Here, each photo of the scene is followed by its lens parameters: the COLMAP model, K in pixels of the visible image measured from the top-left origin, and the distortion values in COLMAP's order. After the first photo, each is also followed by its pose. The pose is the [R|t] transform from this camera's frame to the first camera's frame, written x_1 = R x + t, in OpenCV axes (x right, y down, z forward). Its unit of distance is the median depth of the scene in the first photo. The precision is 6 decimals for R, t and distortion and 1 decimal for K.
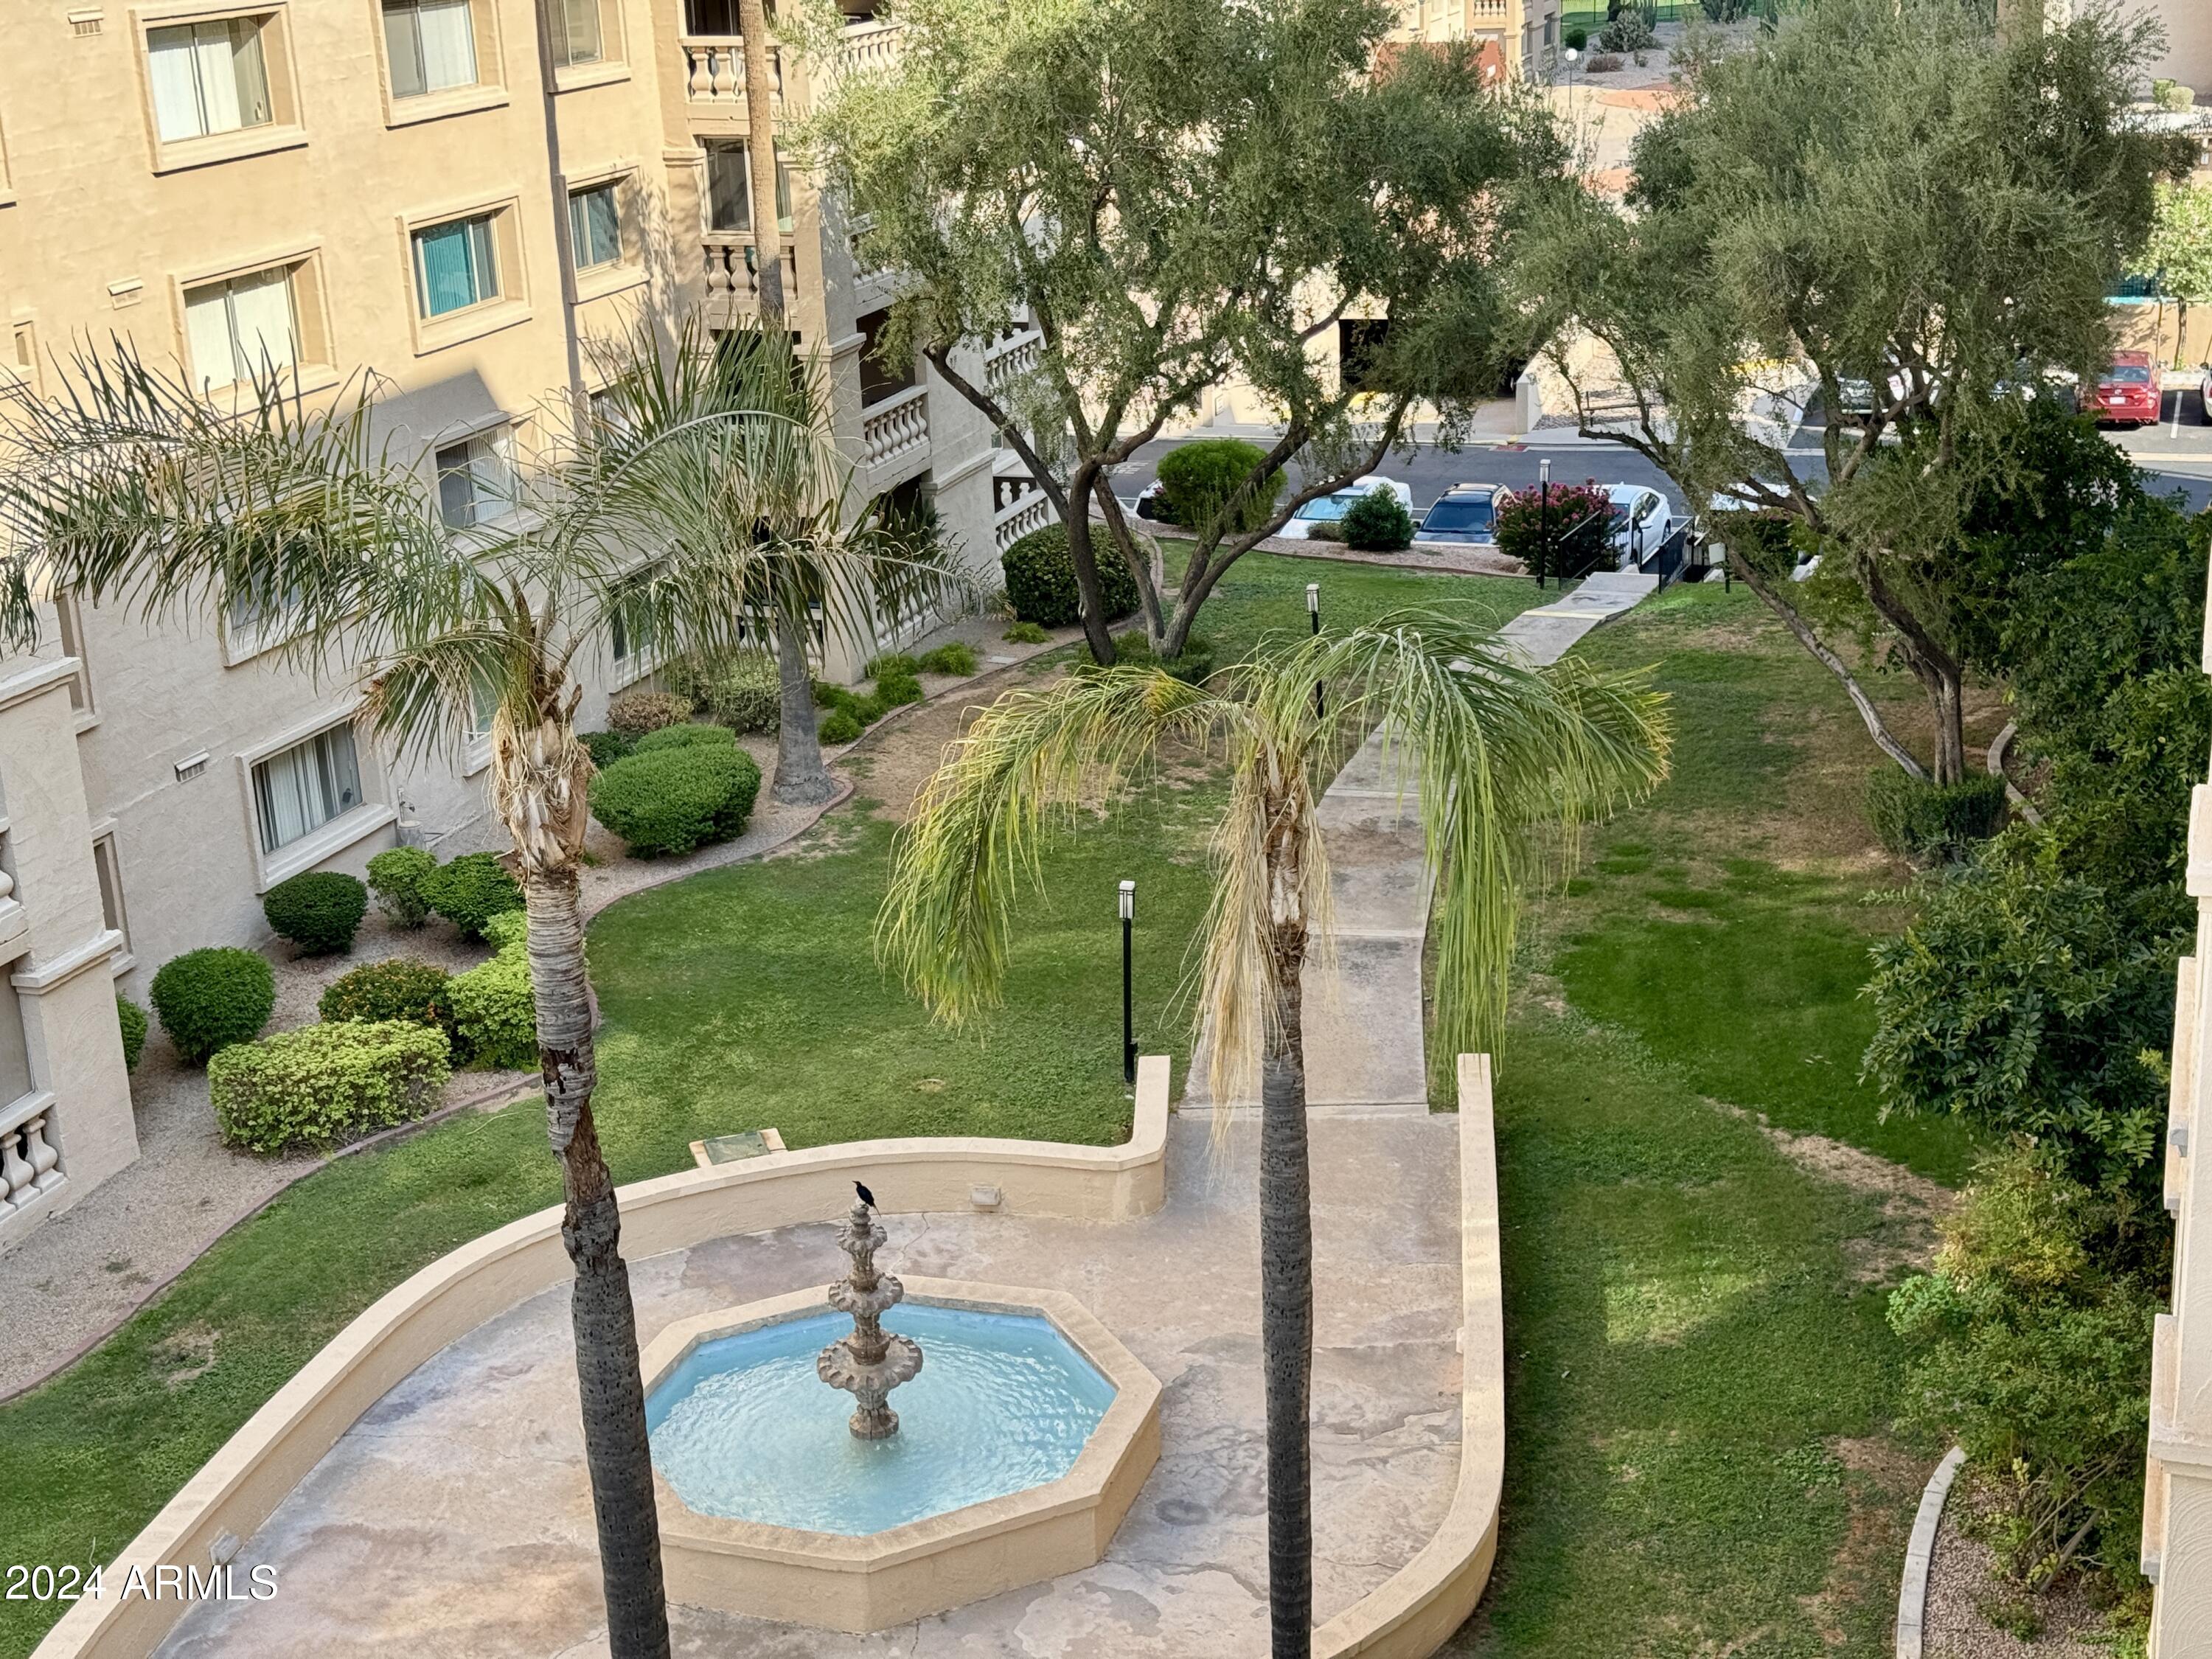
lens RADIAL K [[2984.8, 0, 1106.0], [0, 2984.8, 829.5], [0, 0, 1]] dist [0.016553, 1.170795]
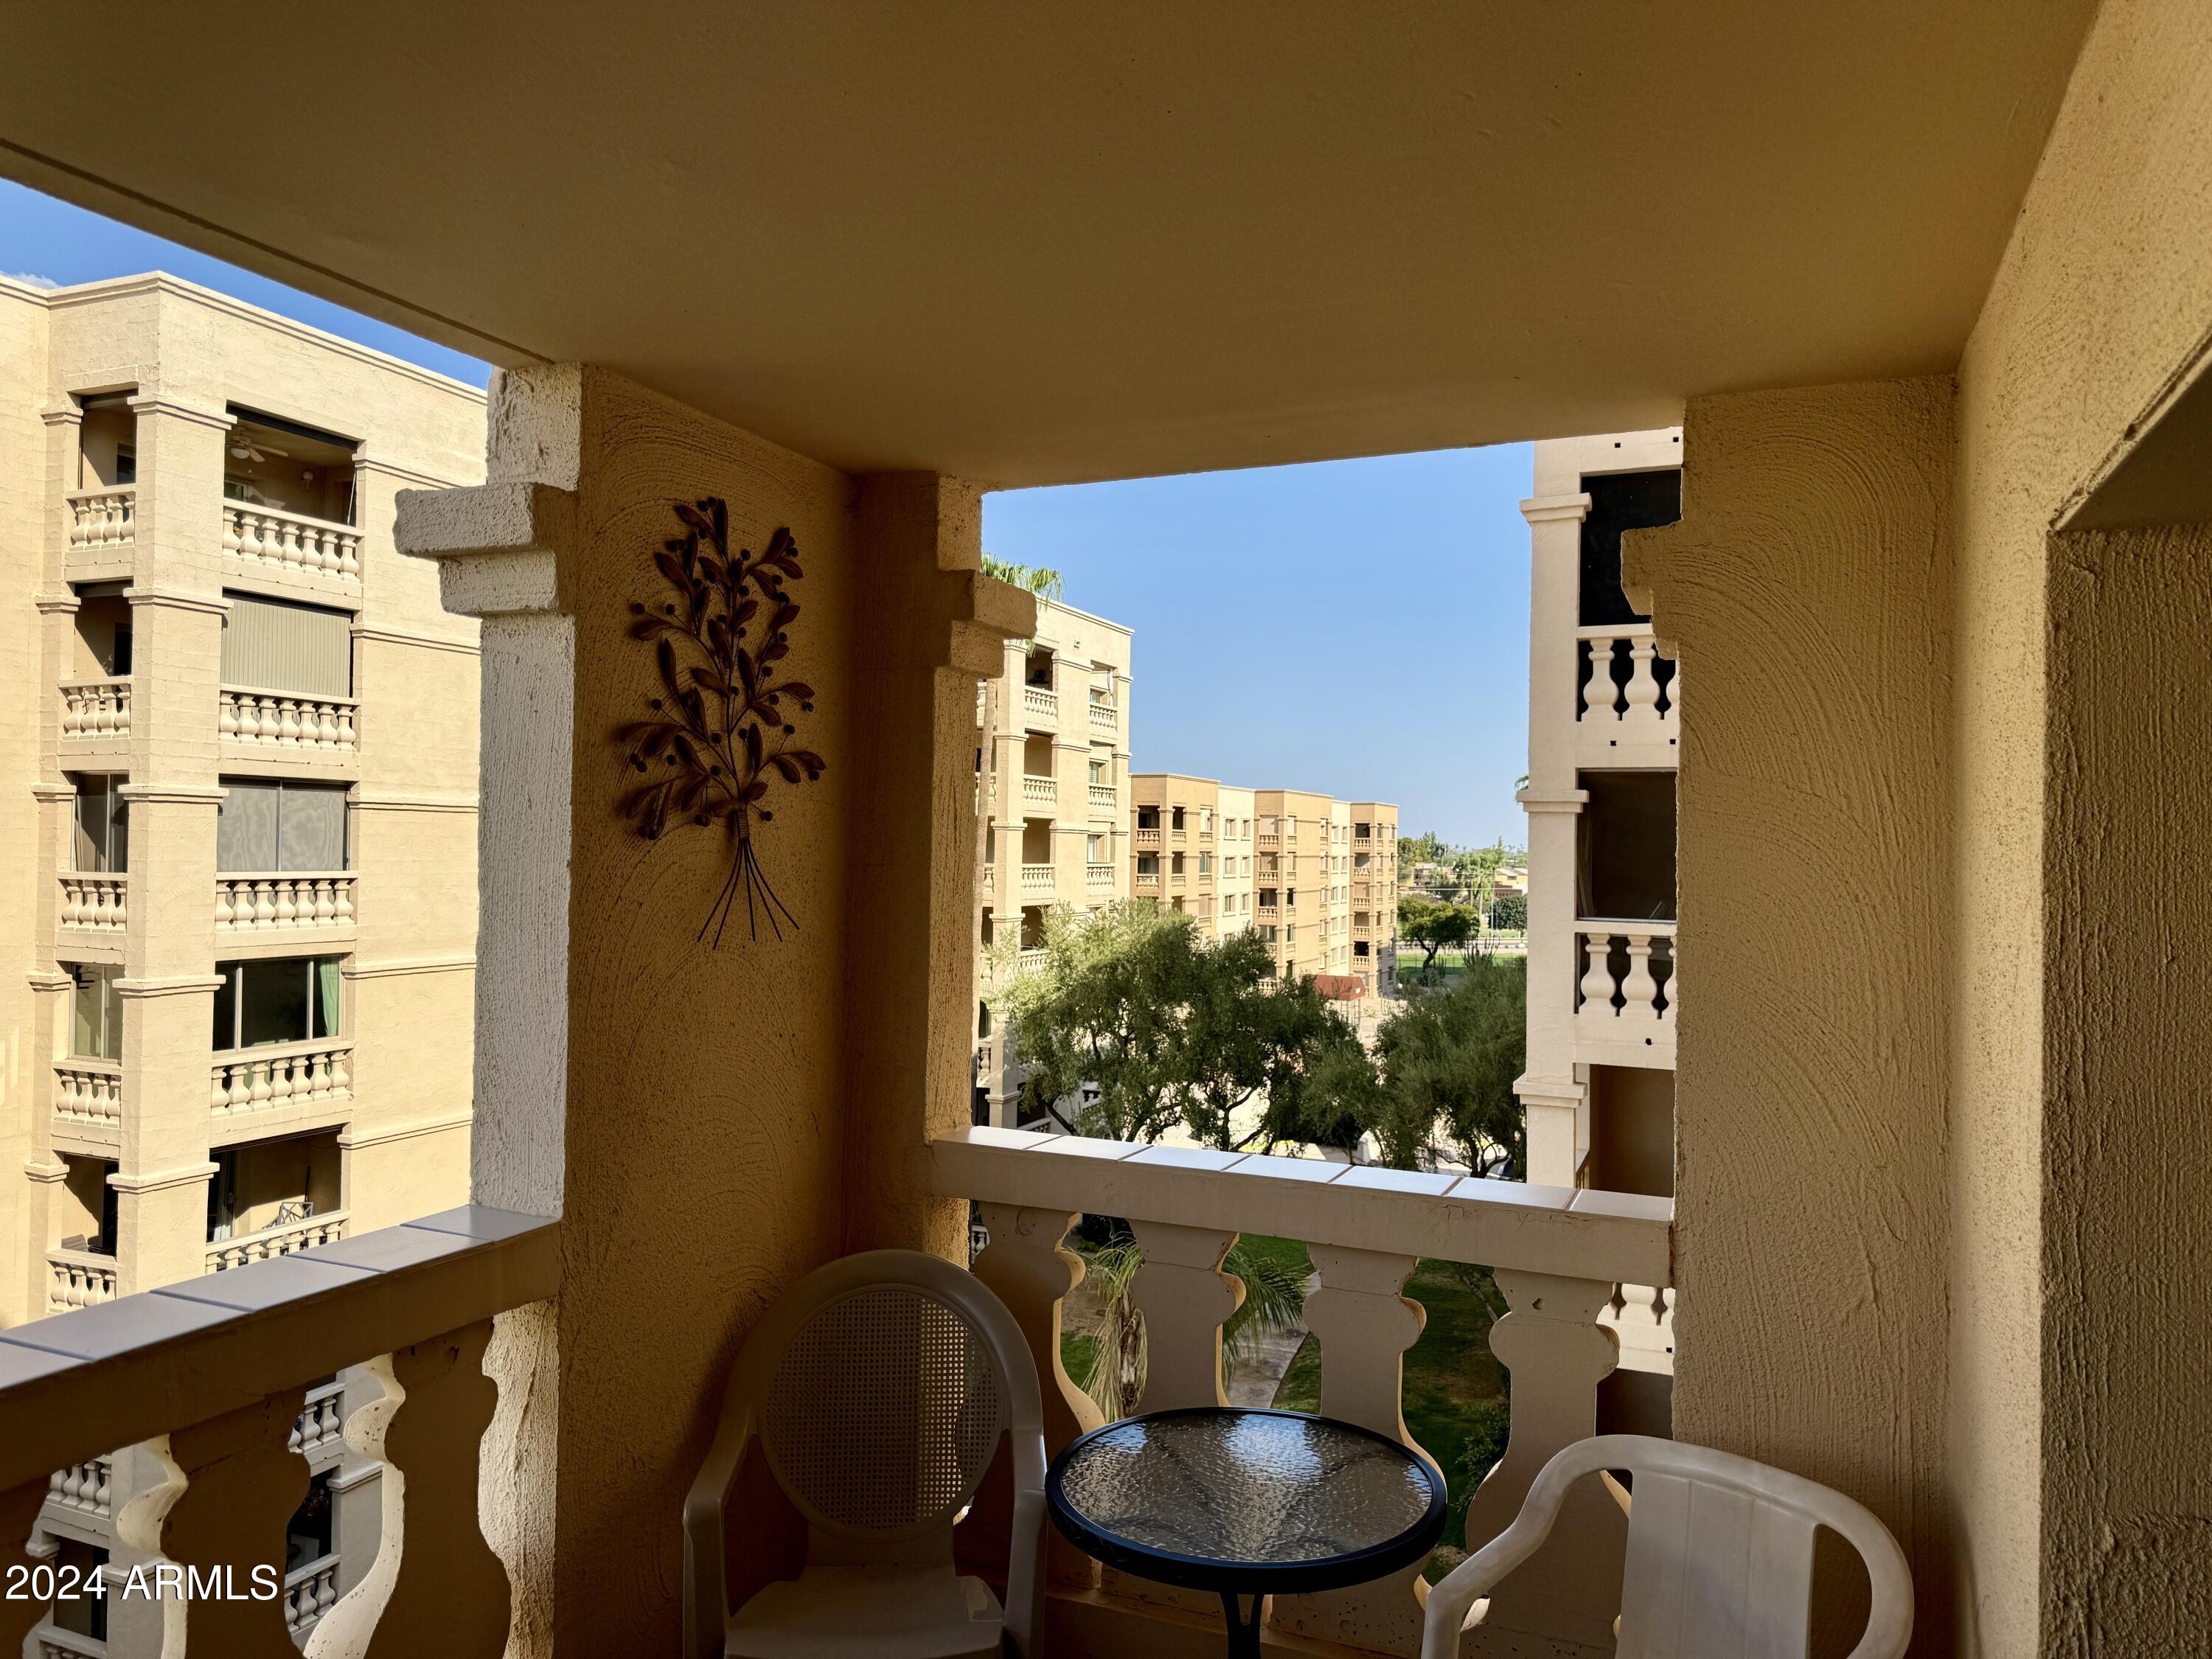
lens RADIAL K [[1552.4, 0, 1106.0], [0, 1552.4, 829.5], [0, 0, 1]] dist [0.058665, -0.000389]
pose [[0.994941, 0.055346, -0.083845, 0.064989], [-0.080135, 0.940551, -0.330064, 0.016735], [0.060593, 0.335113, 0.940227, -0.082158]]
